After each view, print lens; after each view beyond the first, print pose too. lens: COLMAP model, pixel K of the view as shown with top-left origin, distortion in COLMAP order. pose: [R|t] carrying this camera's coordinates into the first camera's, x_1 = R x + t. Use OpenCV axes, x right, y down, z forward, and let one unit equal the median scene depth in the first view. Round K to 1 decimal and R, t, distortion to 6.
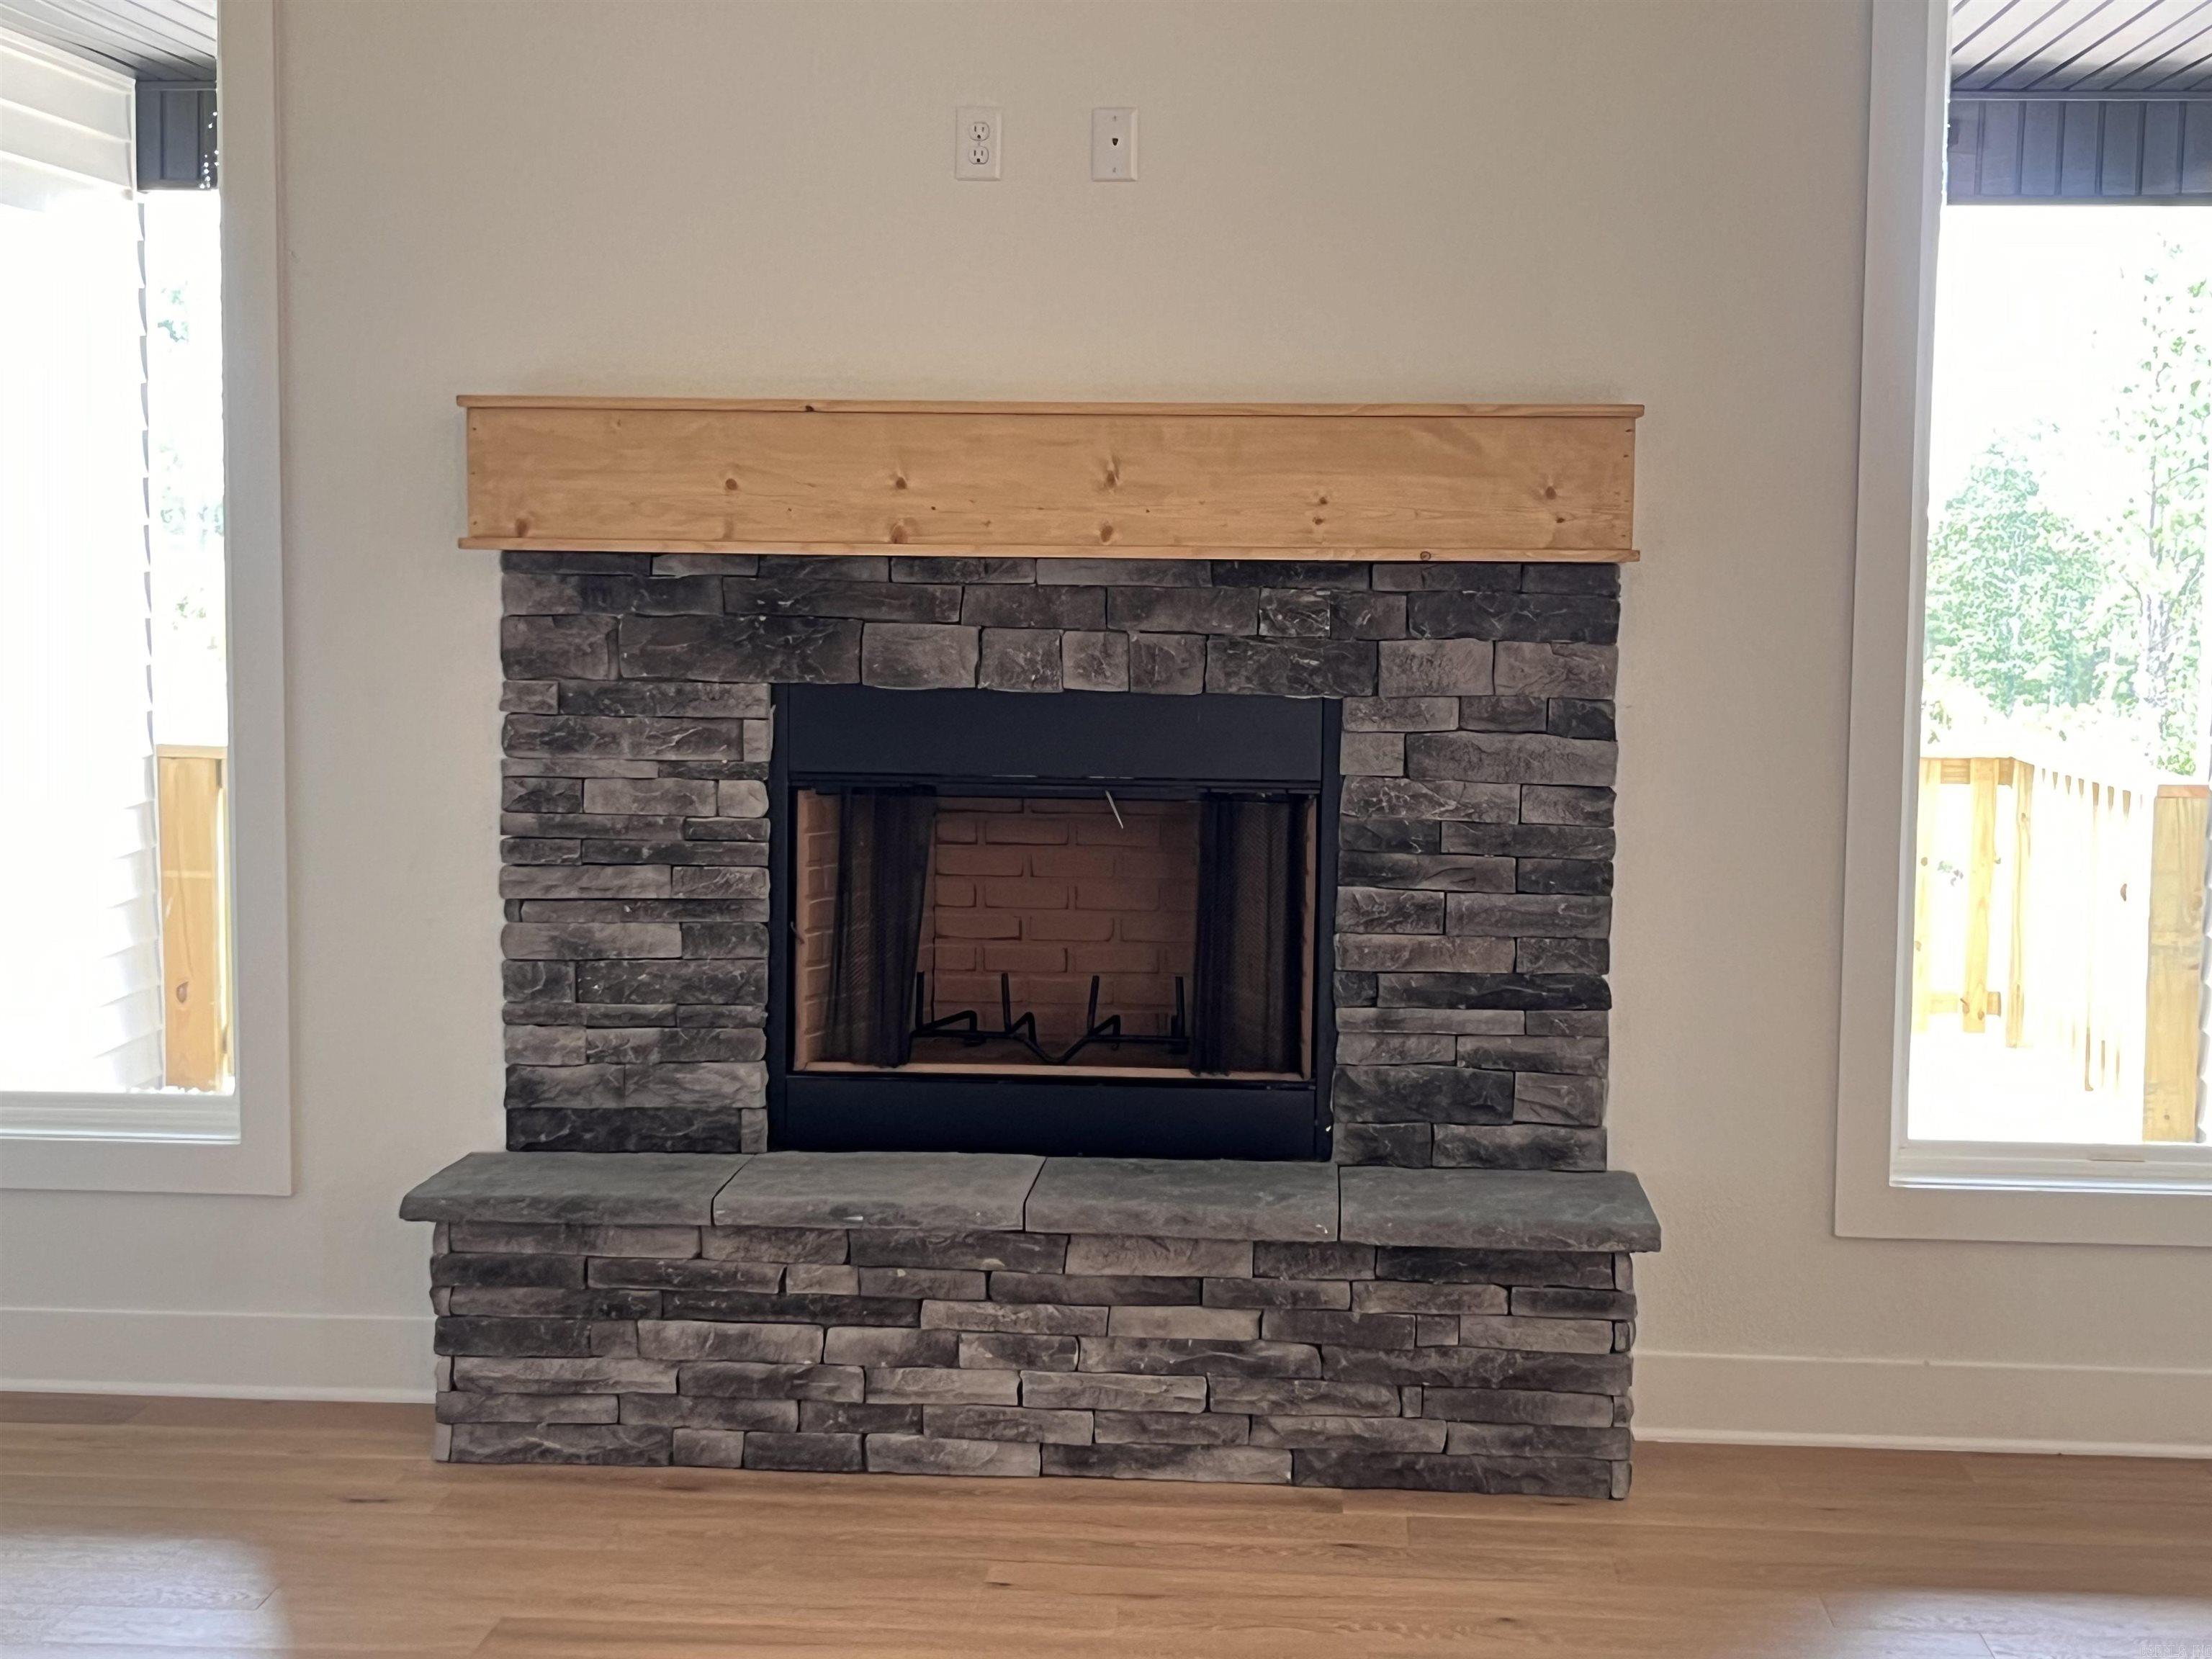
lens RADIAL K [[3263.7, 0, 1124.7], [0, 3263.7, 824.3], [0, 0, 1]] dist [0.094153, 0.000000]
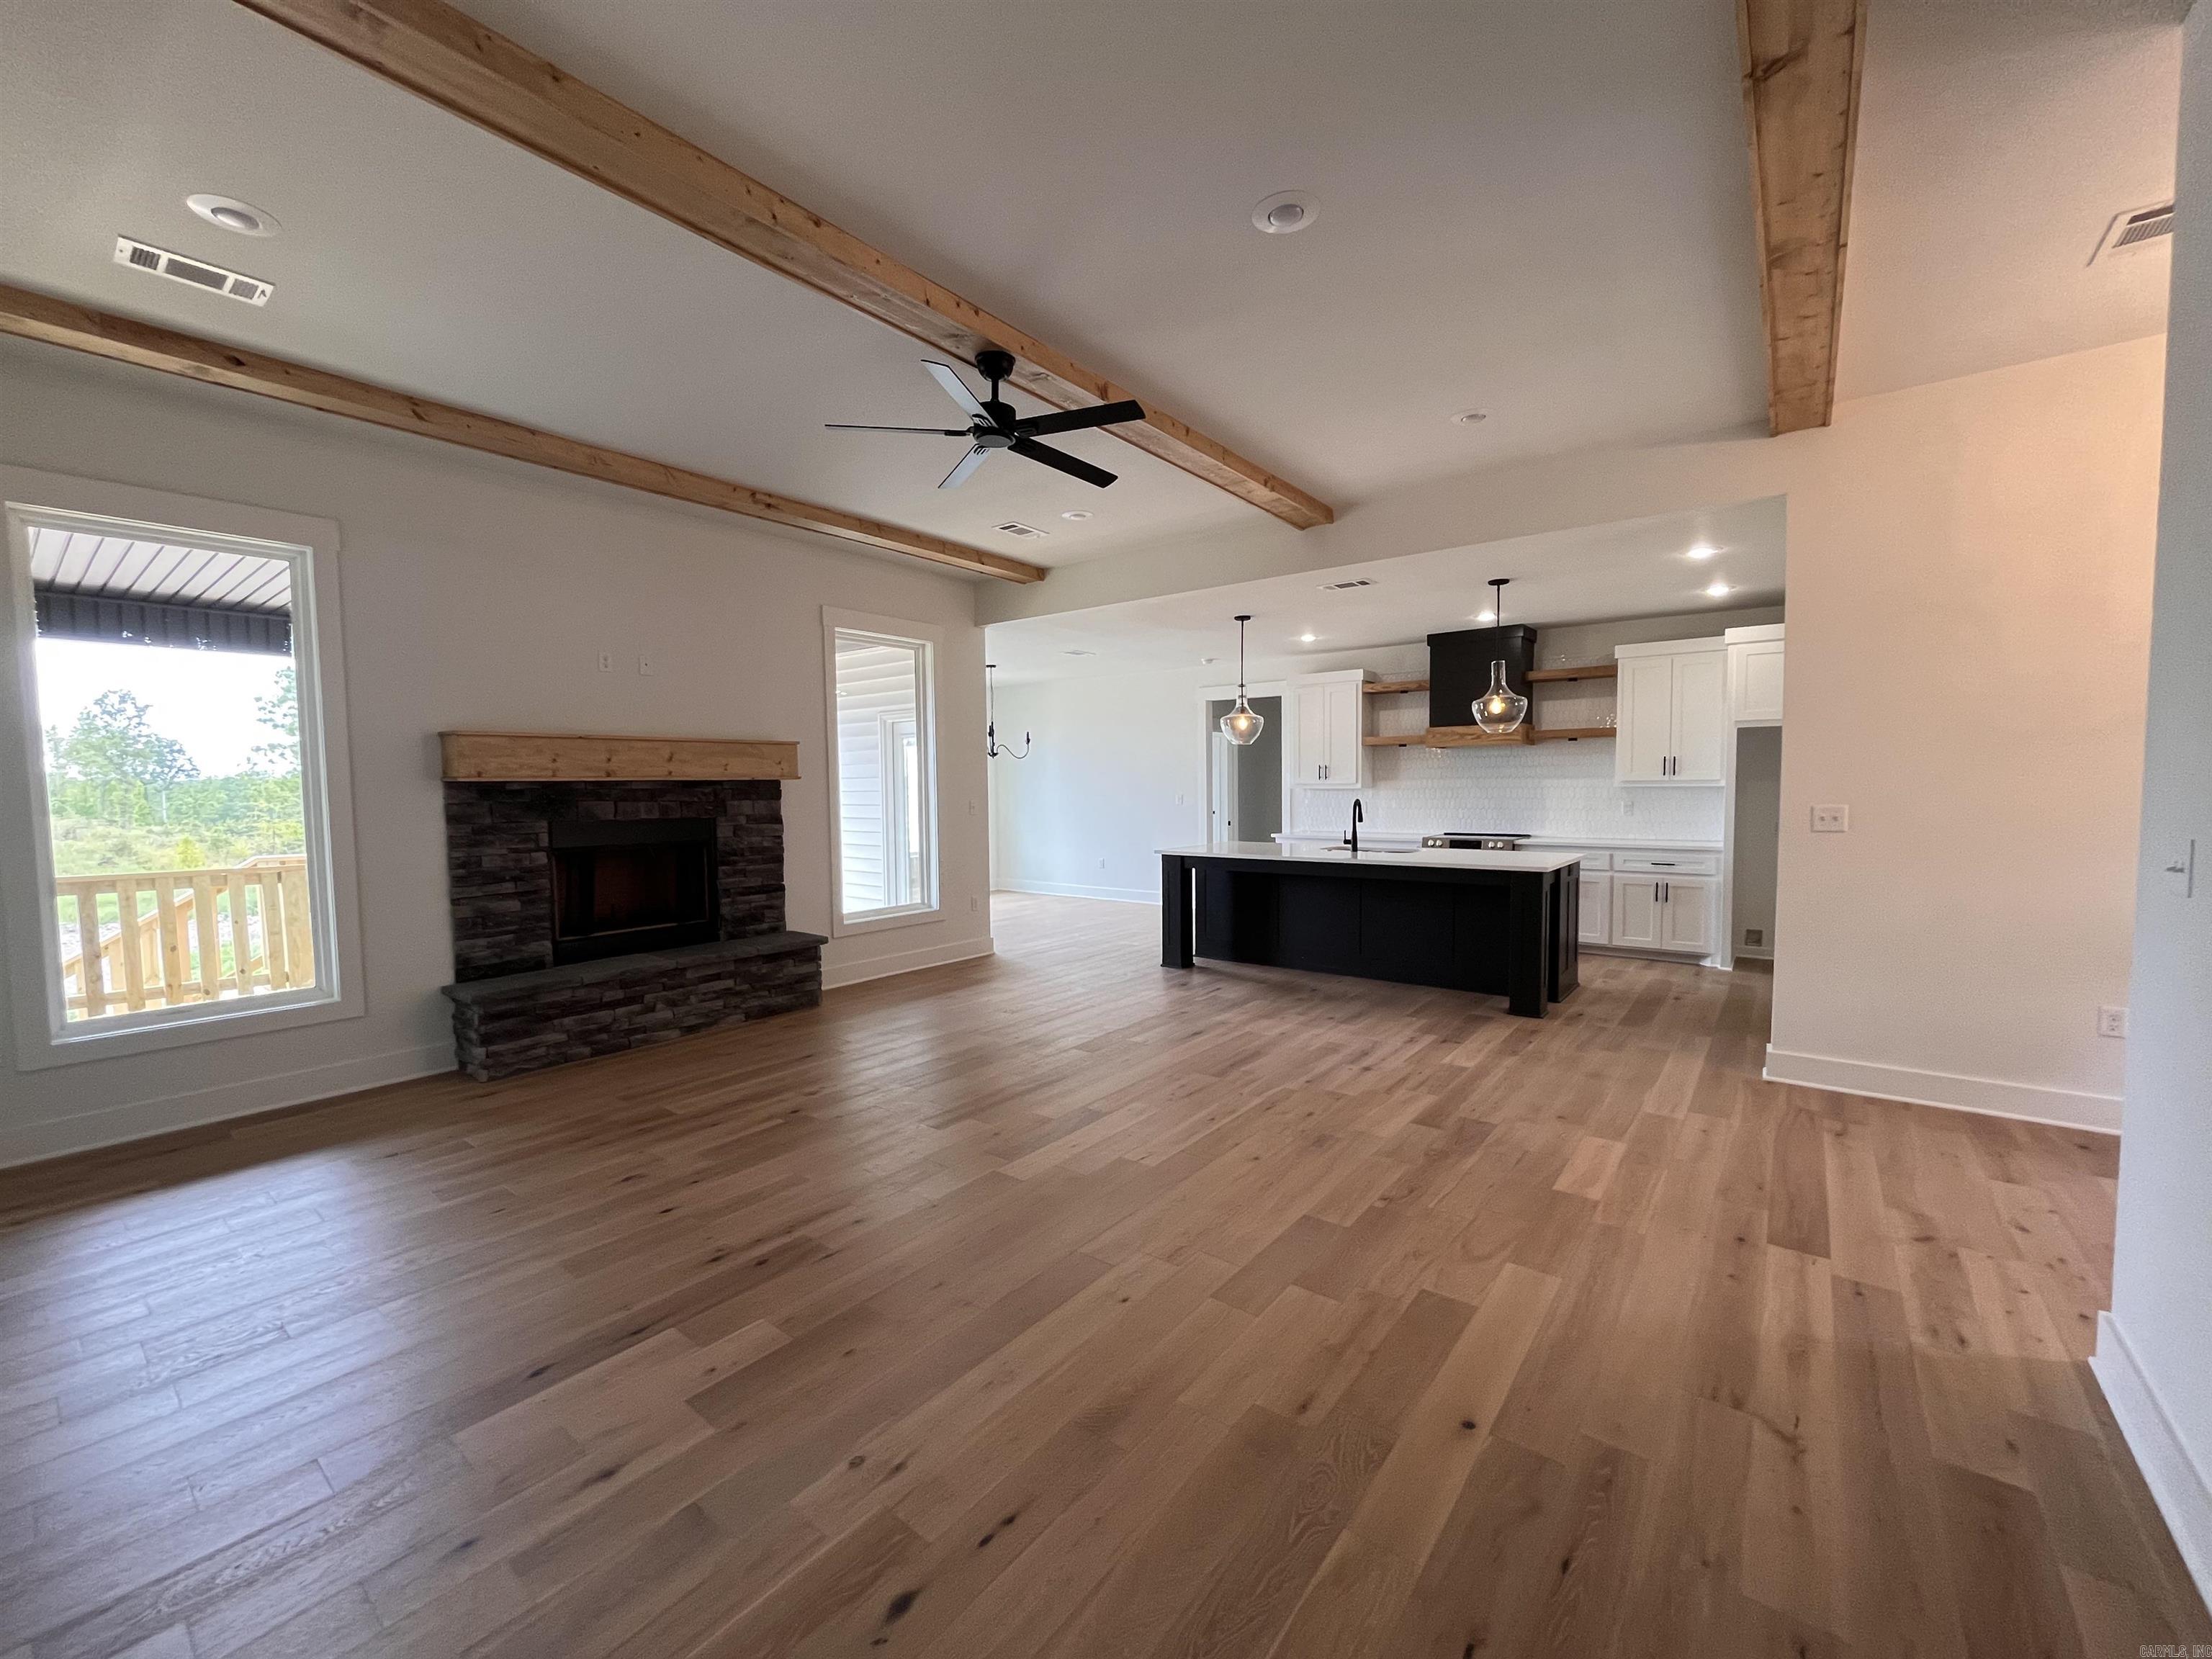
lens RADIAL K [[892.1, 0, 1103.3], [0, 892.1, 839.6], [0, 0, 1]] dist [-0.003412, -0.000124]
pose [[0.563002, -0.069760, 0.823506, -0.532467], [0.087869, 0.995836, 0.024285, 0.001509], [-0.821771, 0.058688, 0.566787, 0.052855]]
